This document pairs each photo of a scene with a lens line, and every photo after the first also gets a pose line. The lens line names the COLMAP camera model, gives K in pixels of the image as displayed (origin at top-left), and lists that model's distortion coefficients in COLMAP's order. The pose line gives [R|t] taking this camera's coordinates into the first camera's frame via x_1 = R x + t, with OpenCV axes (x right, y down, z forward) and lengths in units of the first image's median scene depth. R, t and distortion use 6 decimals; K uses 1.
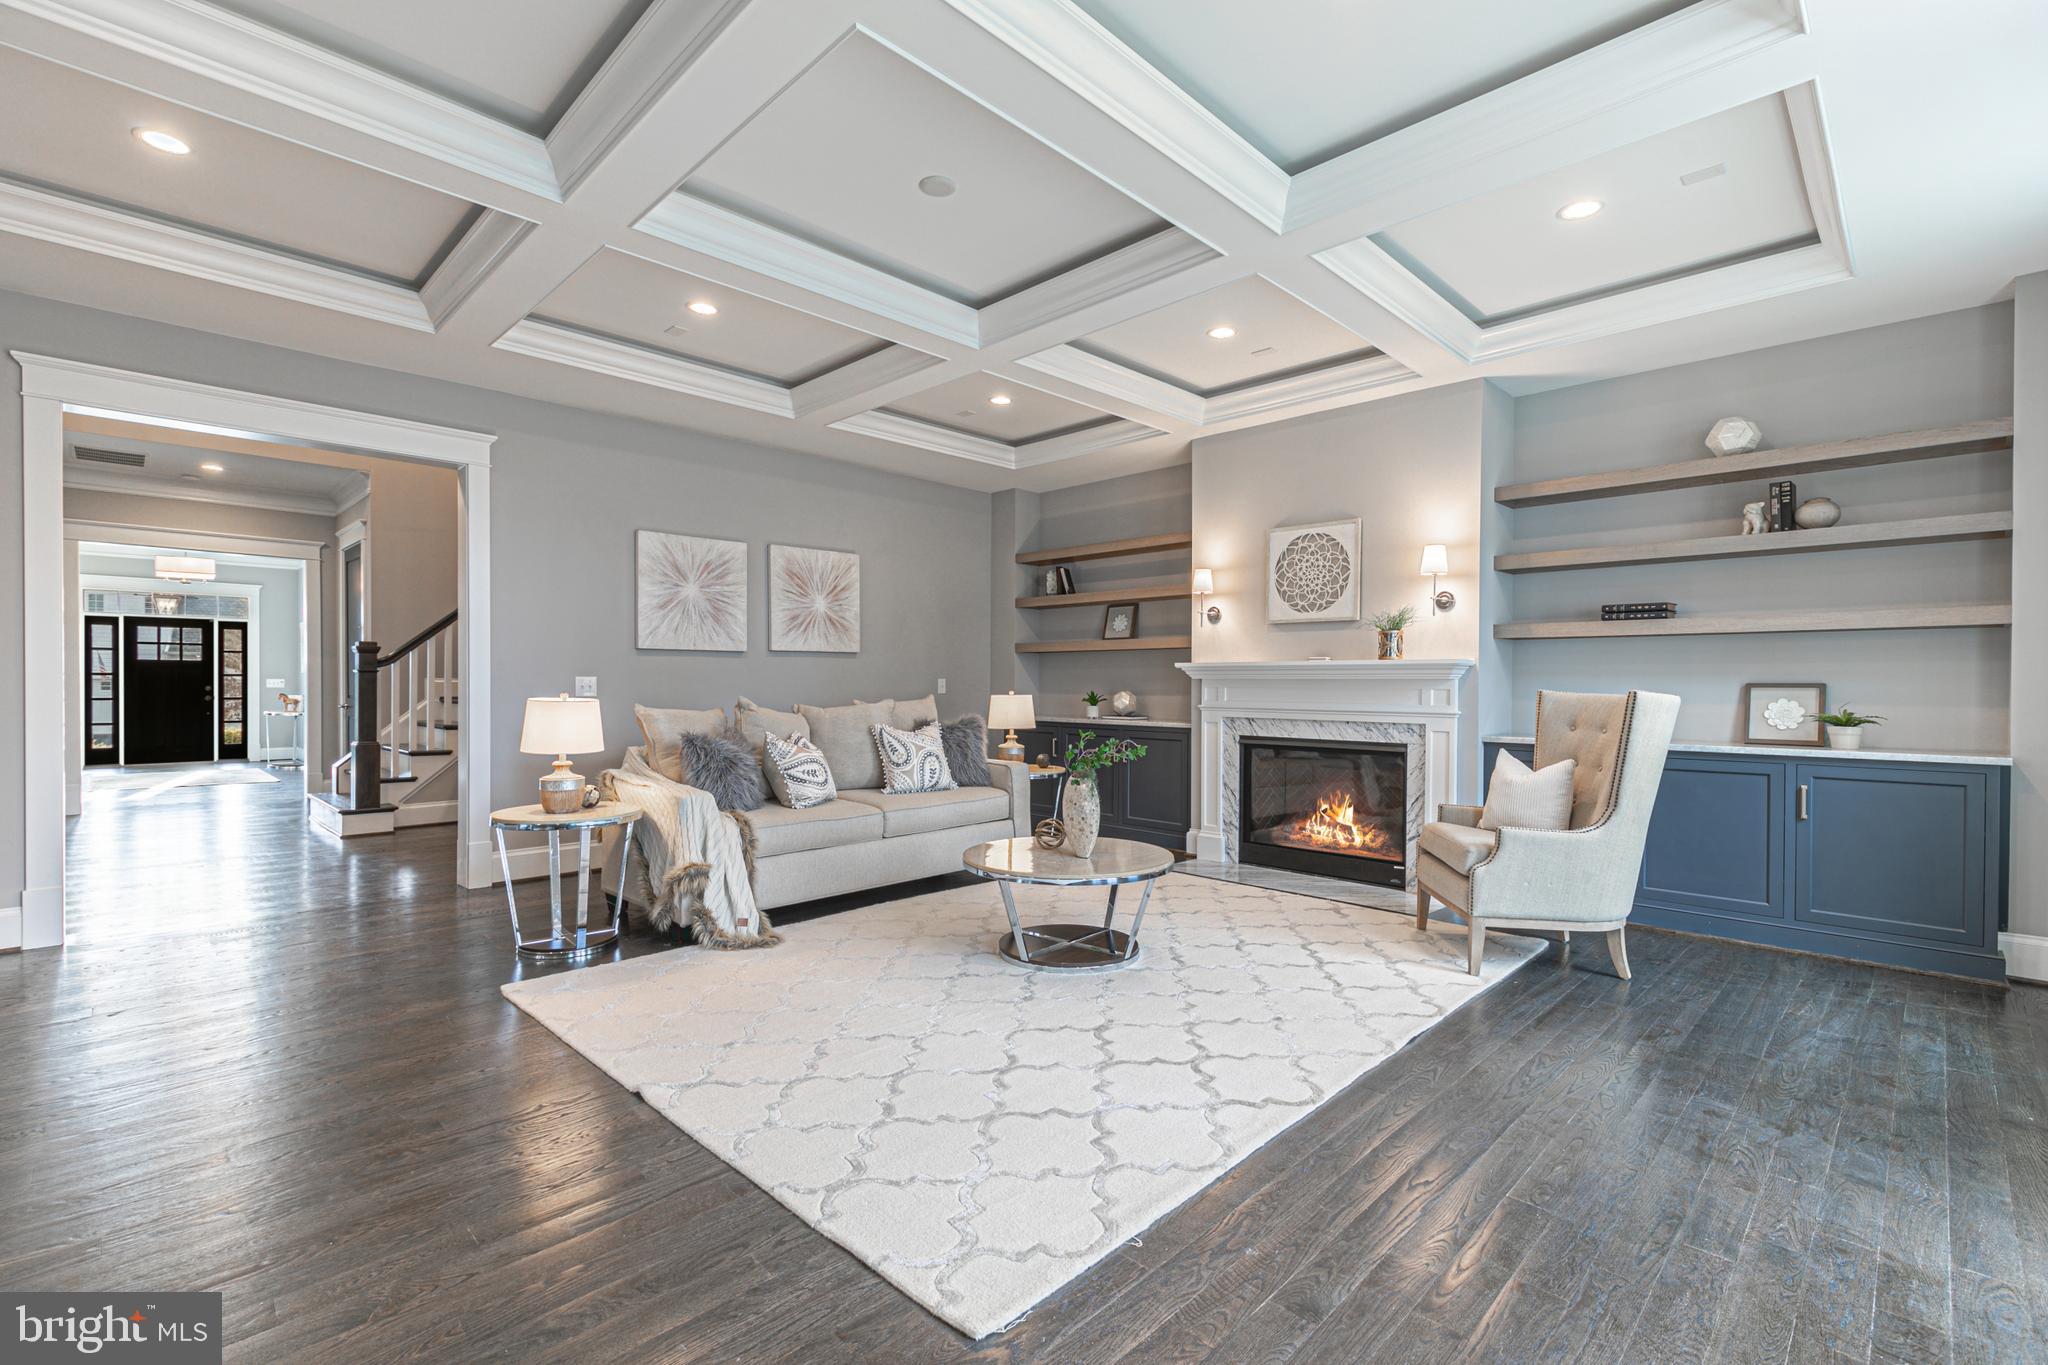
lens RADIAL K [[914.2, 0, 1020.0], [0, 914.2, 683.8], [0, 0, 1]] dist [0.010056, -0.002972]
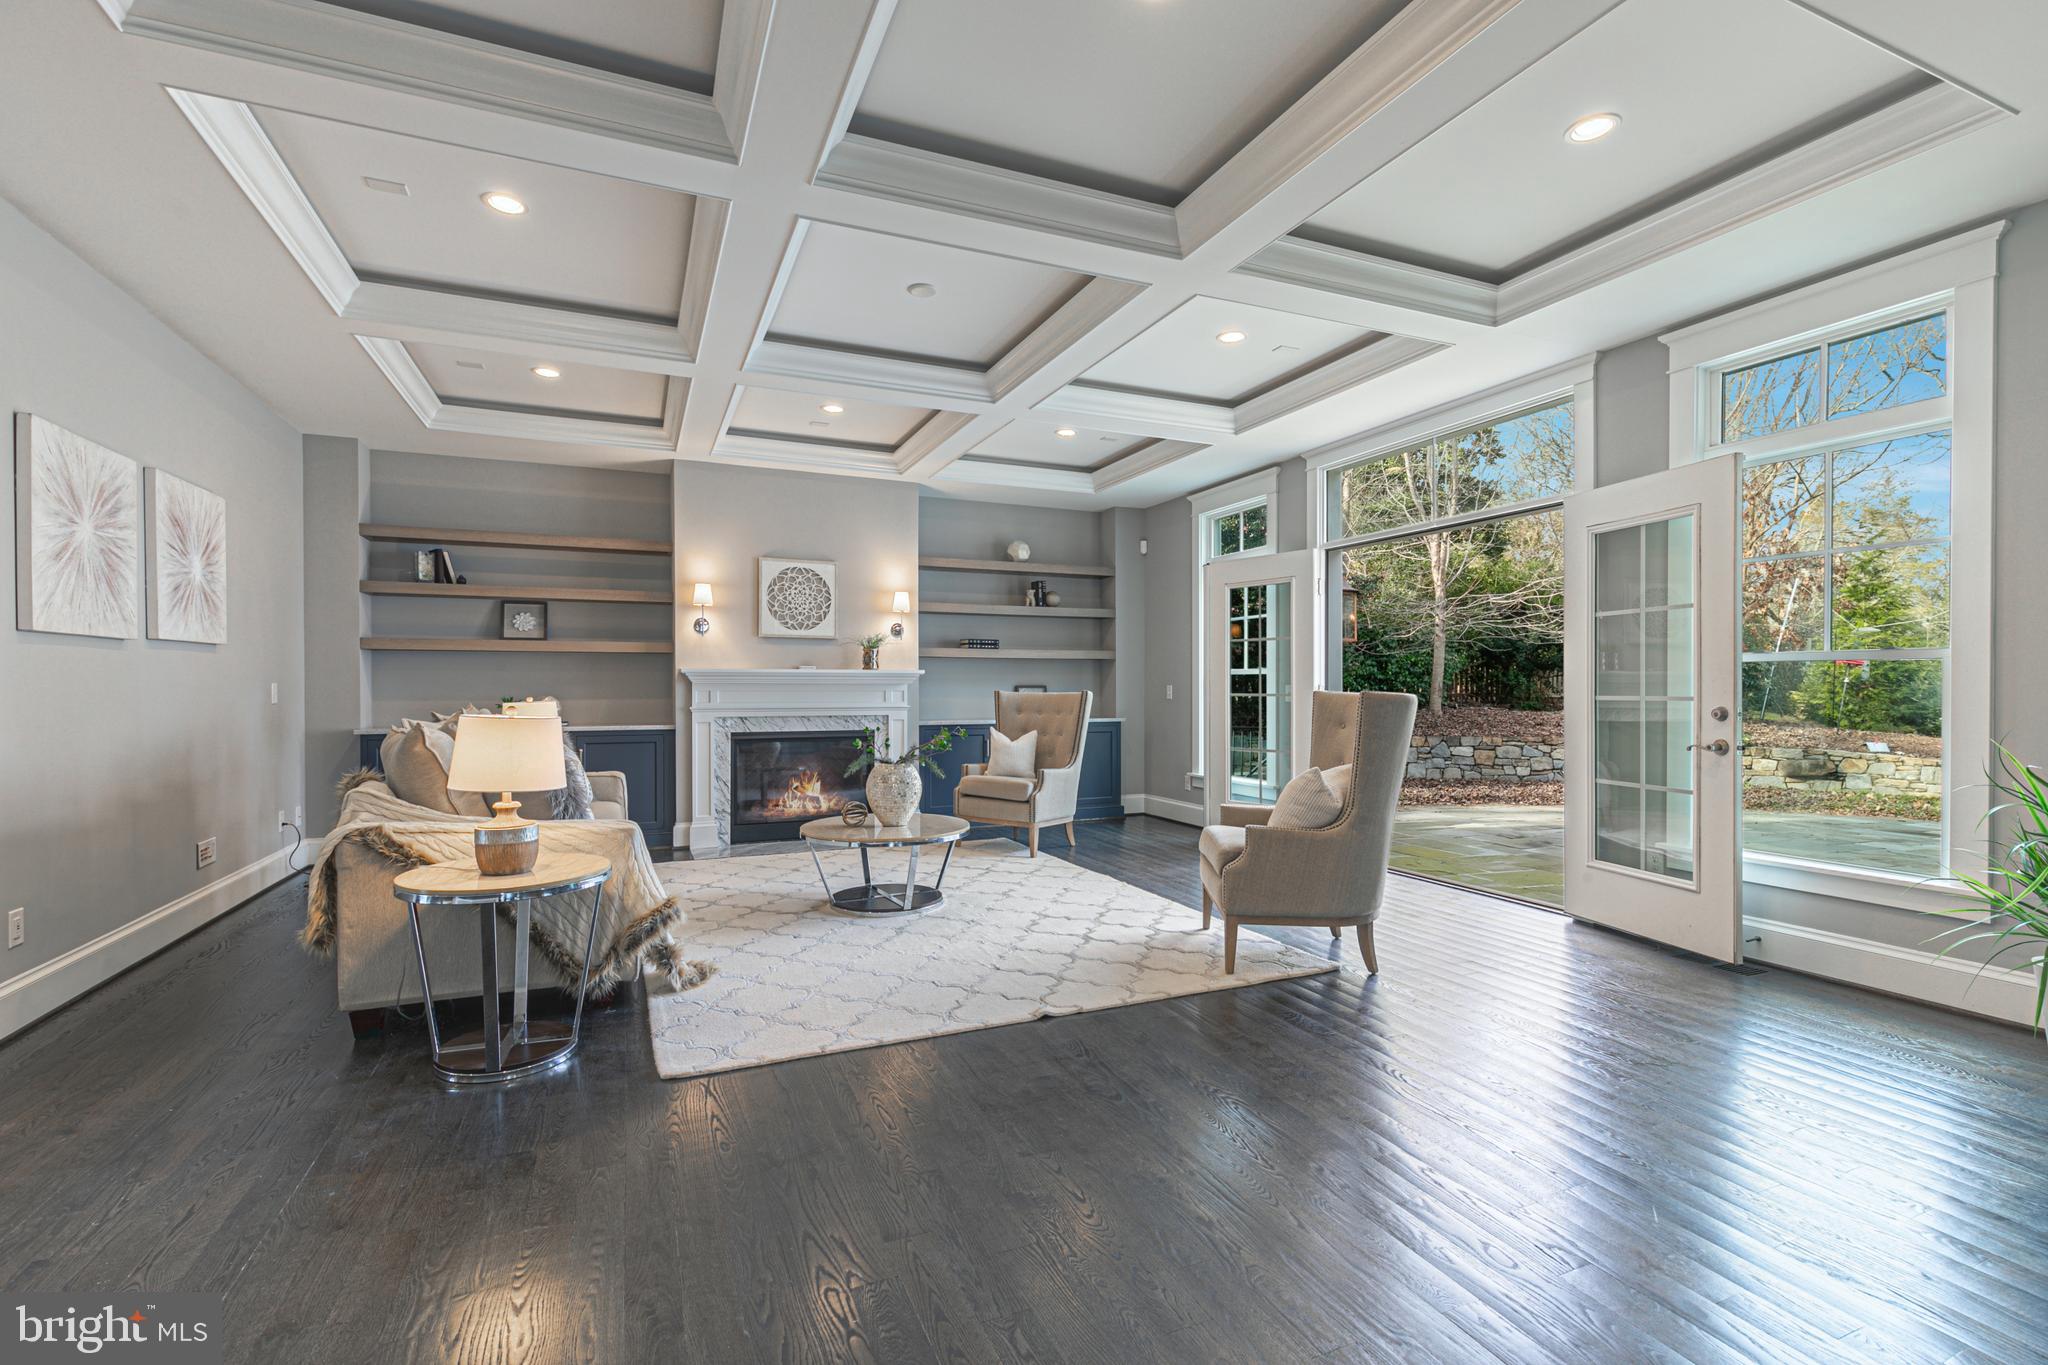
lens RADIAL K [[914.2, 0, 1019.5], [0, 914.2, 683.7], [0, 0, 1]] dist [0.010056, -0.002972]
pose [[0.371194, -0.002438, 0.928552, -0.661041], [0.002232, 0.999996, 0.001733, -0.005898], [-0.928553, 0.001429, 0.371198, 0.232240]]
